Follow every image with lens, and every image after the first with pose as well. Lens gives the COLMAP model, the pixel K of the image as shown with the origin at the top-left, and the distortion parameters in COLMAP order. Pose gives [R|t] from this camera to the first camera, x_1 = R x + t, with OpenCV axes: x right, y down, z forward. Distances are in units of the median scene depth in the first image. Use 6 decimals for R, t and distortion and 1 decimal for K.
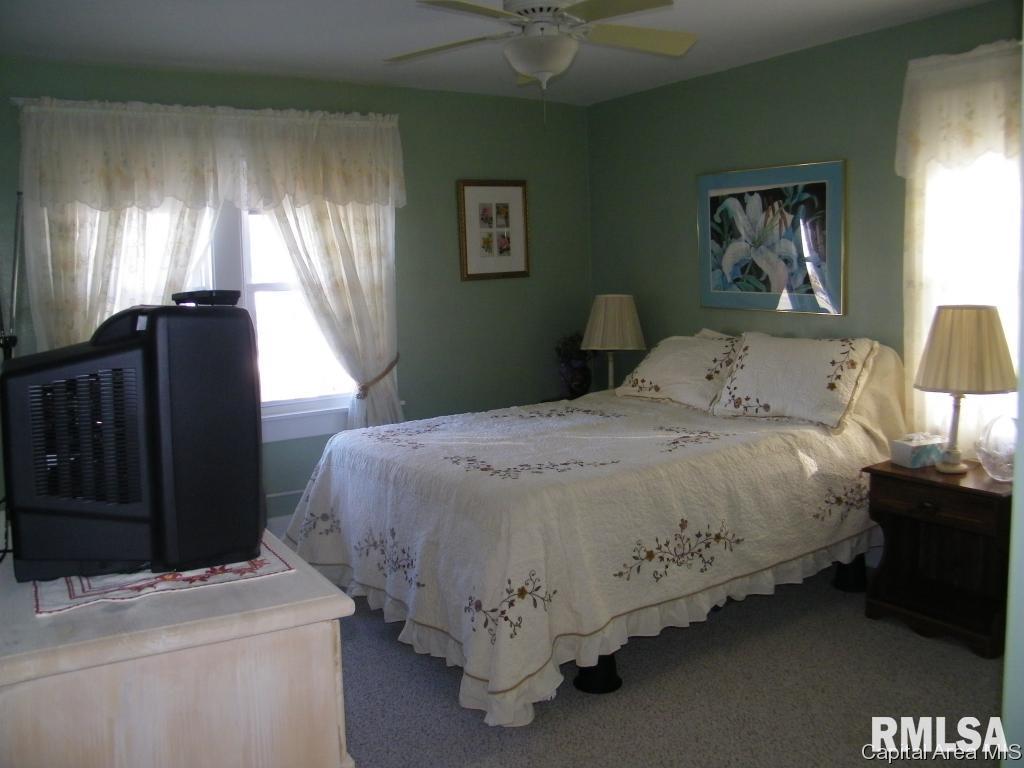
lens RADIAL K [[861.3, 0, 513.0], [0, 861.3, 359.4], [0, 0, 1]] dist [-0.202302, 0.168739]
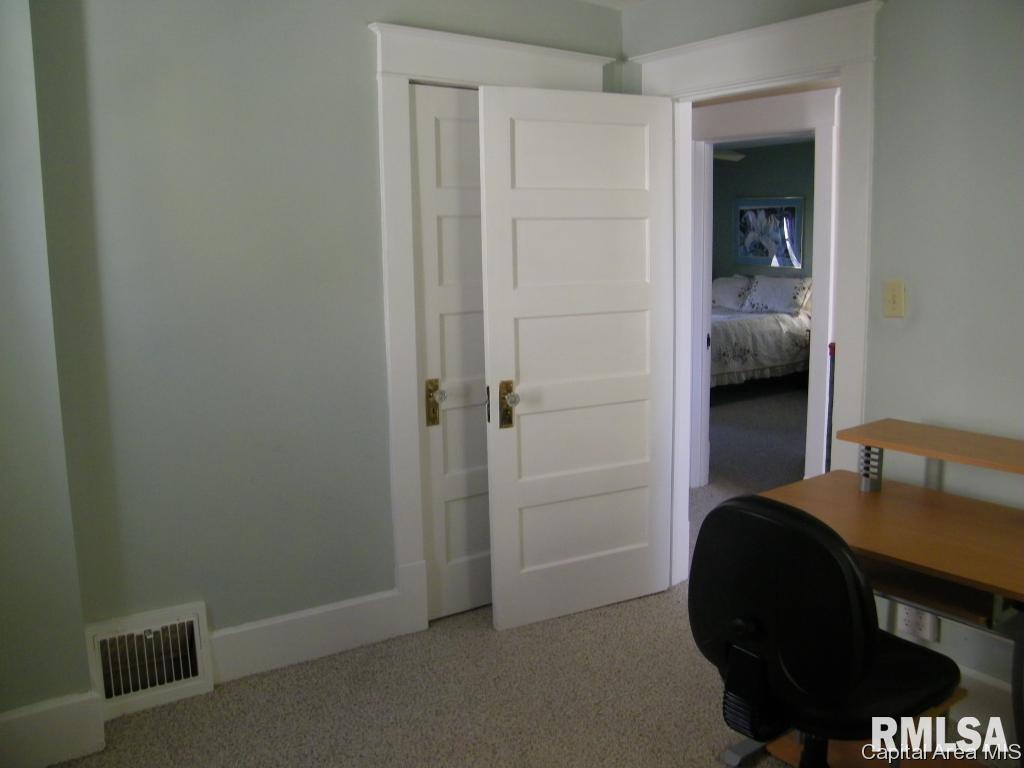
lens RADIAL K [[861.3, 0, 513.0], [0, 861.3, 359.4], [0, 0, 1]] dist [-0.202302, 0.168739]
pose [[0.999791, 0.012588, 0.016086, -0.368110], [-0.013275, 0.998974, 0.043309, 0.094545], [-0.015524, -0.043514, 0.998932, -1.122076]]
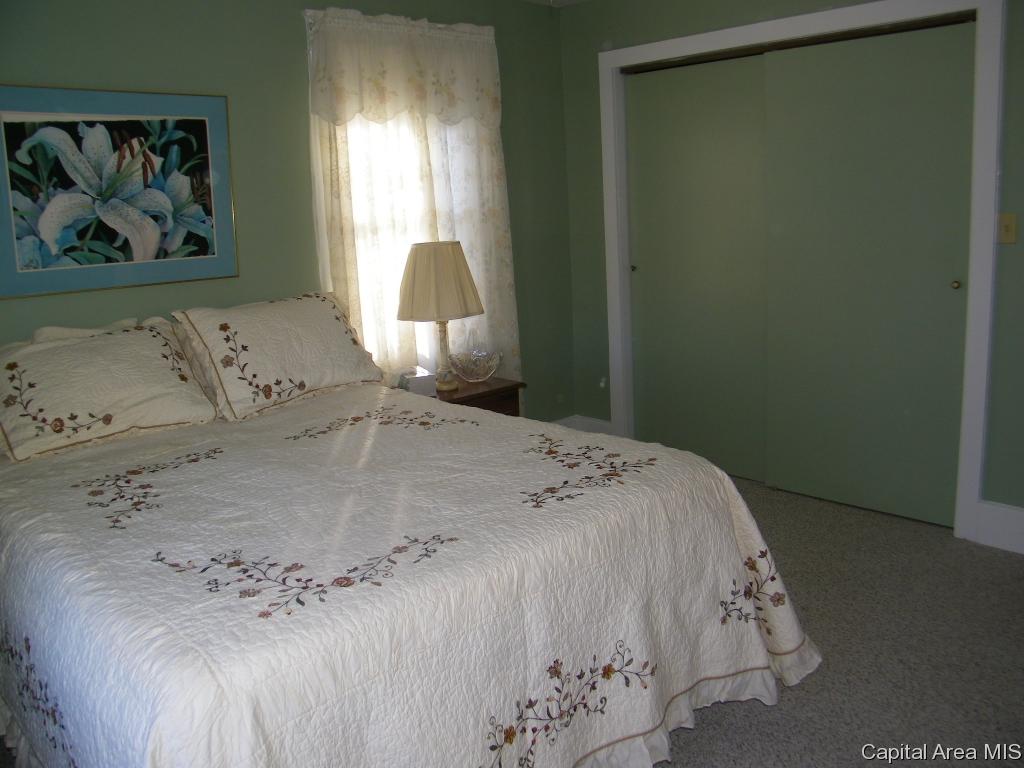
lens RADIAL K [[861.3, 0, 513.0], [0, 861.3, 359.4], [0, 0, 1]] dist [-0.202302, 0.168739]
pose [[-0.158765, -0.147858, 0.976182, -0.481455], [0.150746, 0.973500, 0.171969, -0.071077], [-0.975740, 0.174458, -0.132269, 0.796023]]
